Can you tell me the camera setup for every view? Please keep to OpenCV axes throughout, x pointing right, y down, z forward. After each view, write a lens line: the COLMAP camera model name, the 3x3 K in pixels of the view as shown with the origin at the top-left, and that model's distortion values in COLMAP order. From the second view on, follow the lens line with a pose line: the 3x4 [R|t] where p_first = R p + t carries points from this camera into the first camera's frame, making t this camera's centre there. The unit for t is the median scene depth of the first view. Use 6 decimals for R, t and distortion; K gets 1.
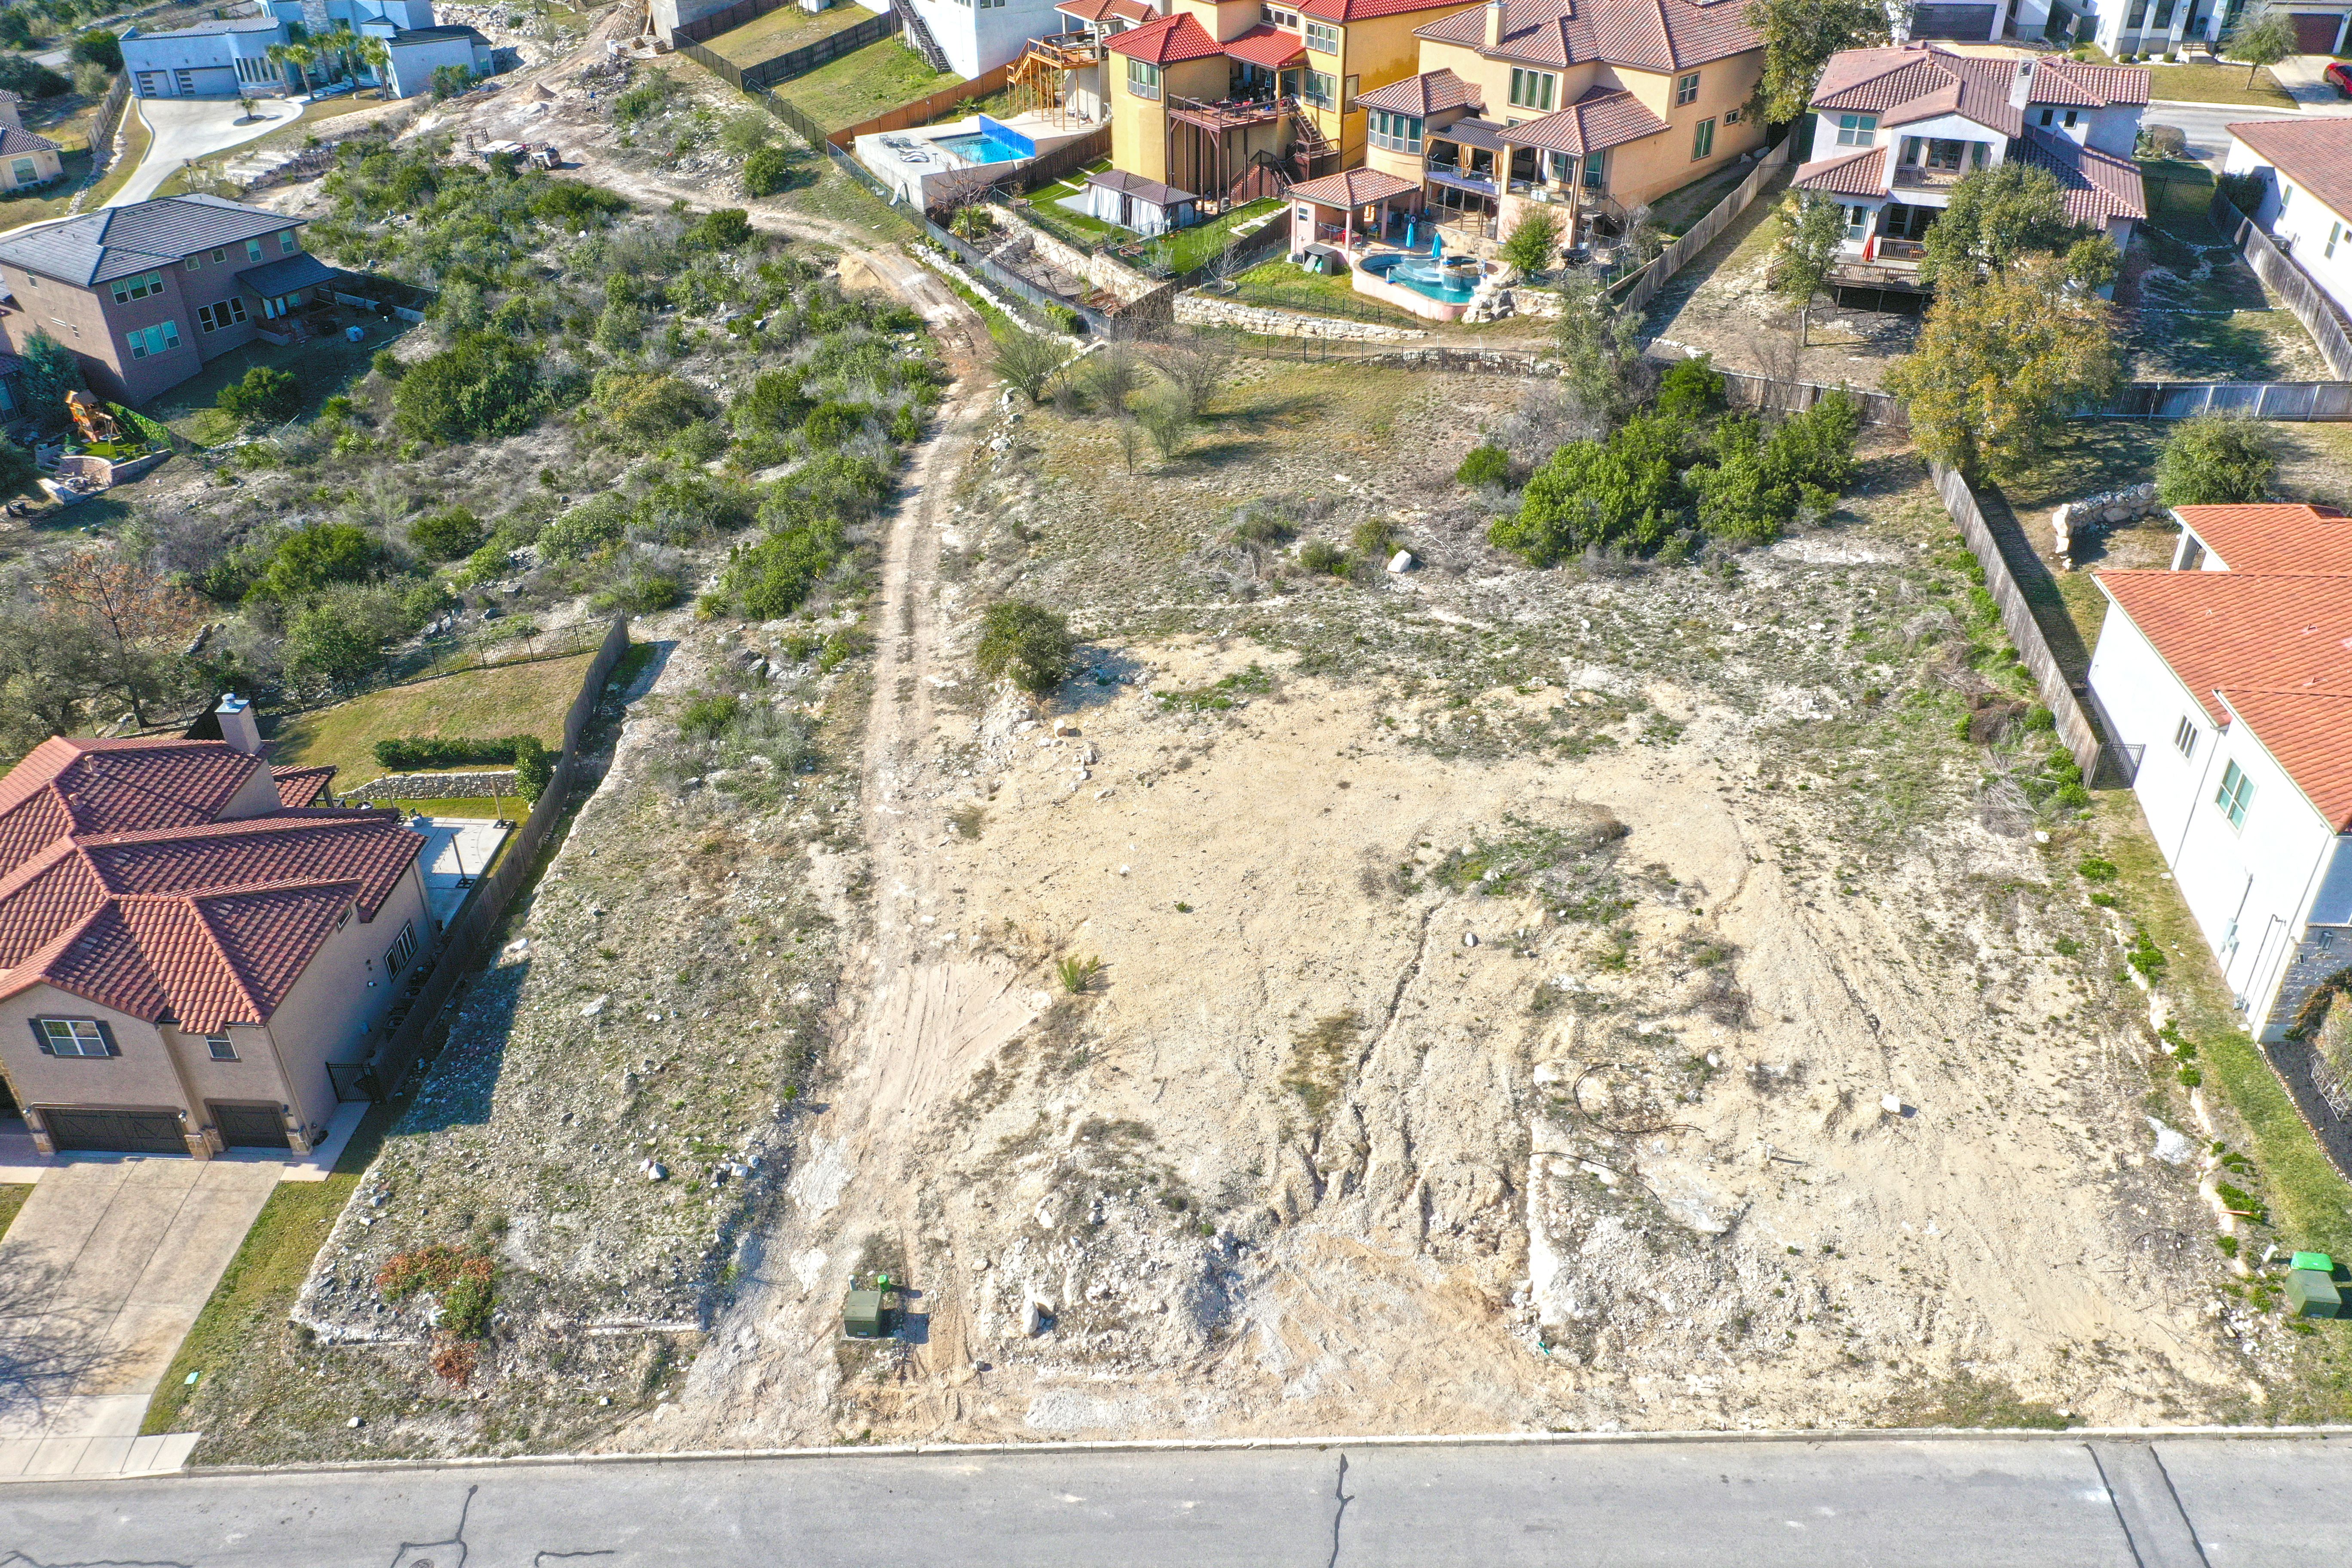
lens RADIAL K [[1839.9, 0, 1165.8], [0, 1839.9, 782.5], [0, 0, 1]] dist [-0.010195, 0.003126]
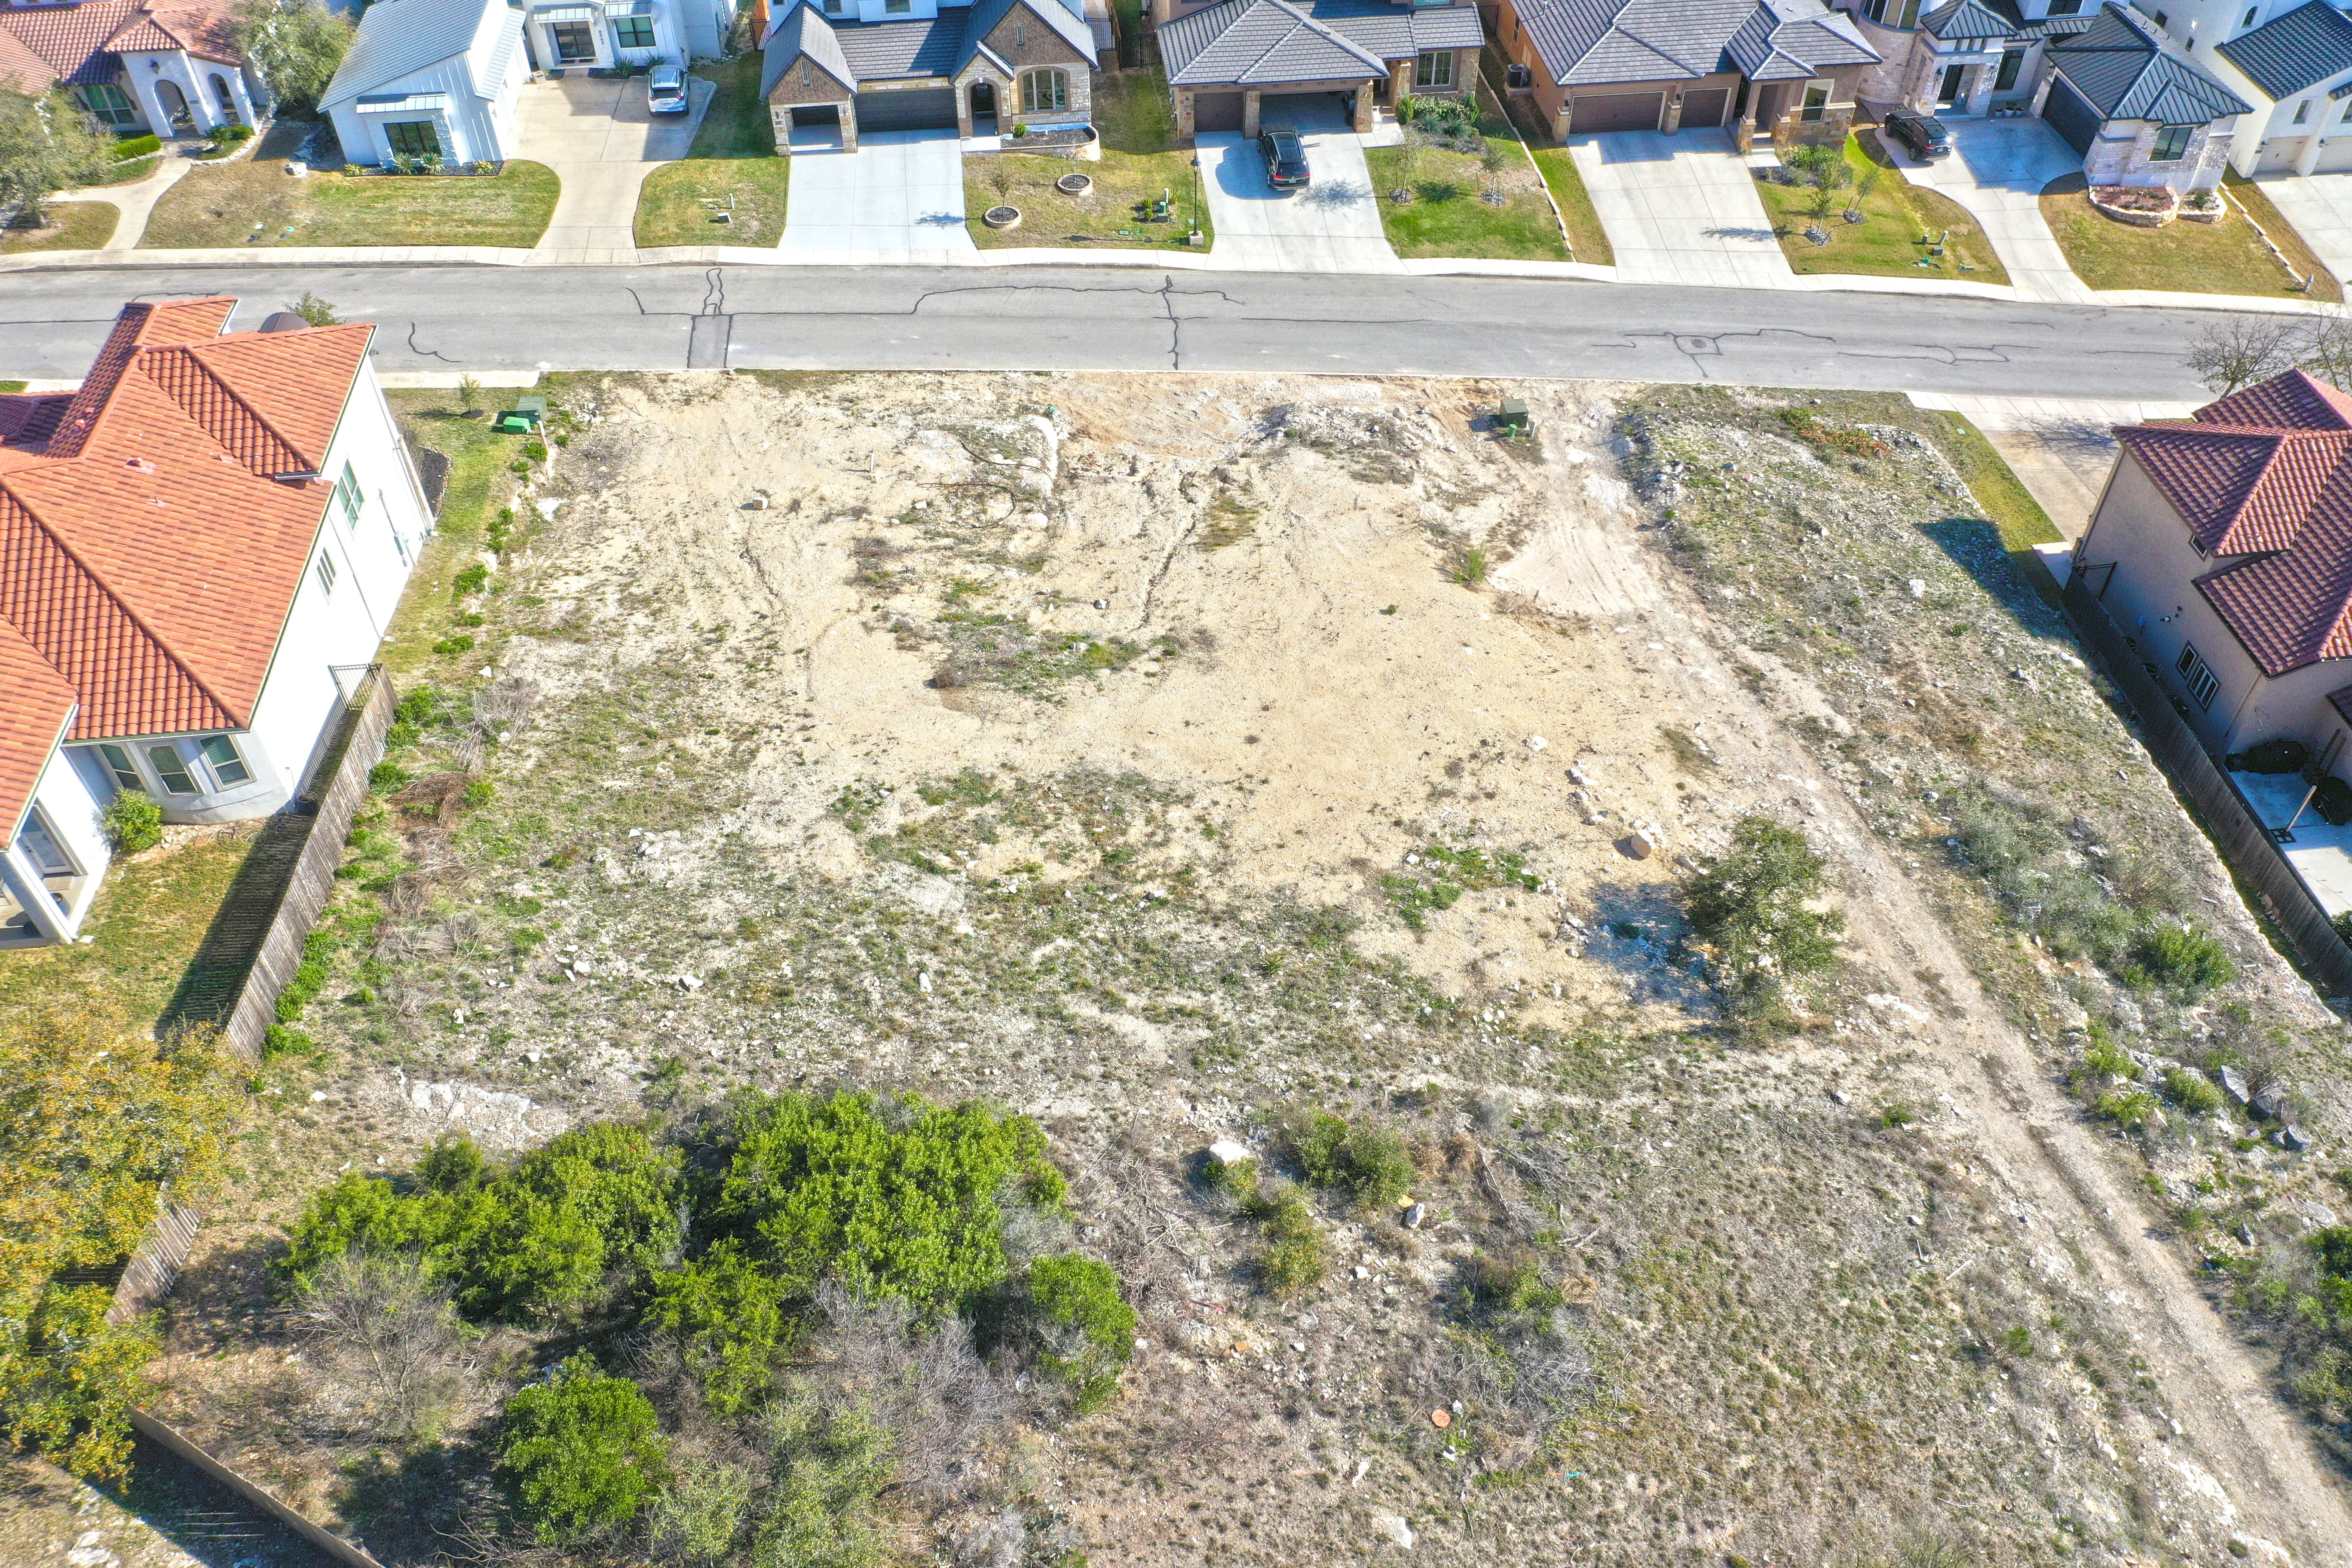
lens RADIAL K [[1839.9, 0, 1165.8], [0, 1839.9, 782.5], [0, 0, 1]] dist [-0.010195, 0.003126]
pose [[-0.987032, 0.128326, -0.096439, 0.222465], [-0.068797, 0.204636, 0.976417, -0.821439], [0.145034, 0.970390, -0.193154, 1.197547]]
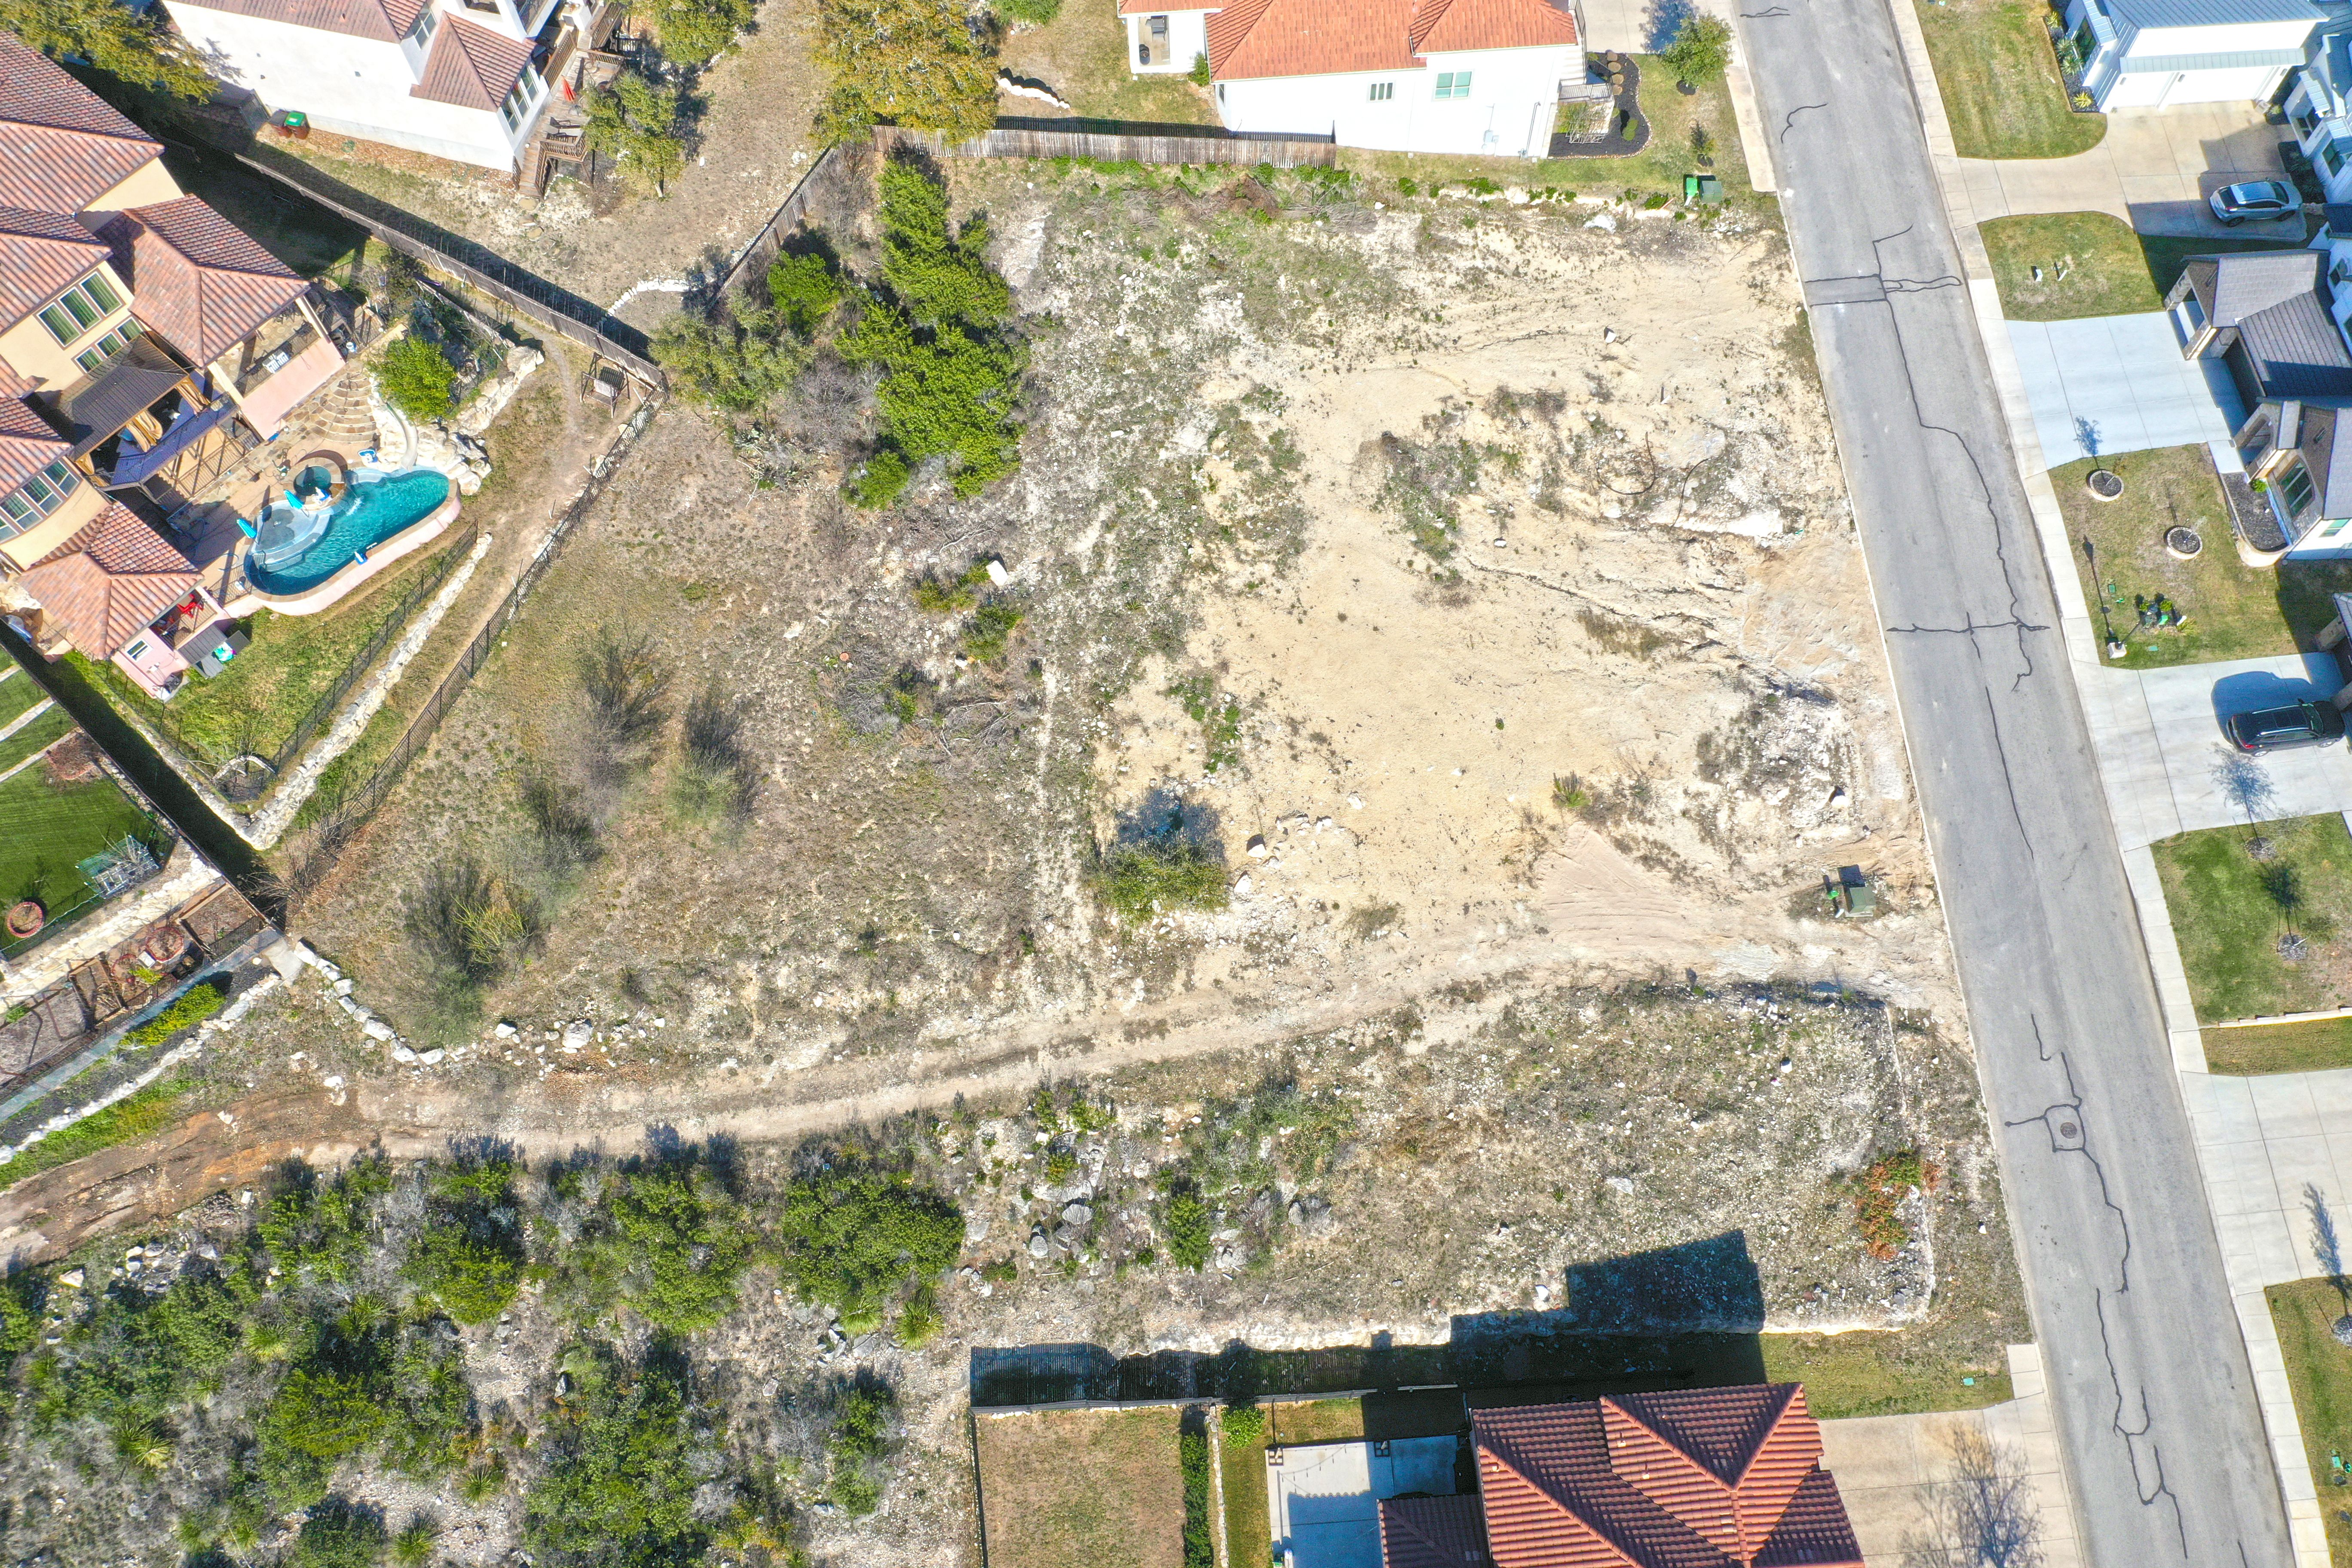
lens RADIAL K [[1839.9, 0, 1165.8], [0, 1839.9, 782.5], [0, 0, 1]] dist [-0.010195, 0.003126]
pose [[-0.120735, -0.884332, 0.450977, -0.559955], [0.559547, 0.314625, 0.766758, -1.004628], [-0.819957, 0.344917, 0.456839, 0.578903]]
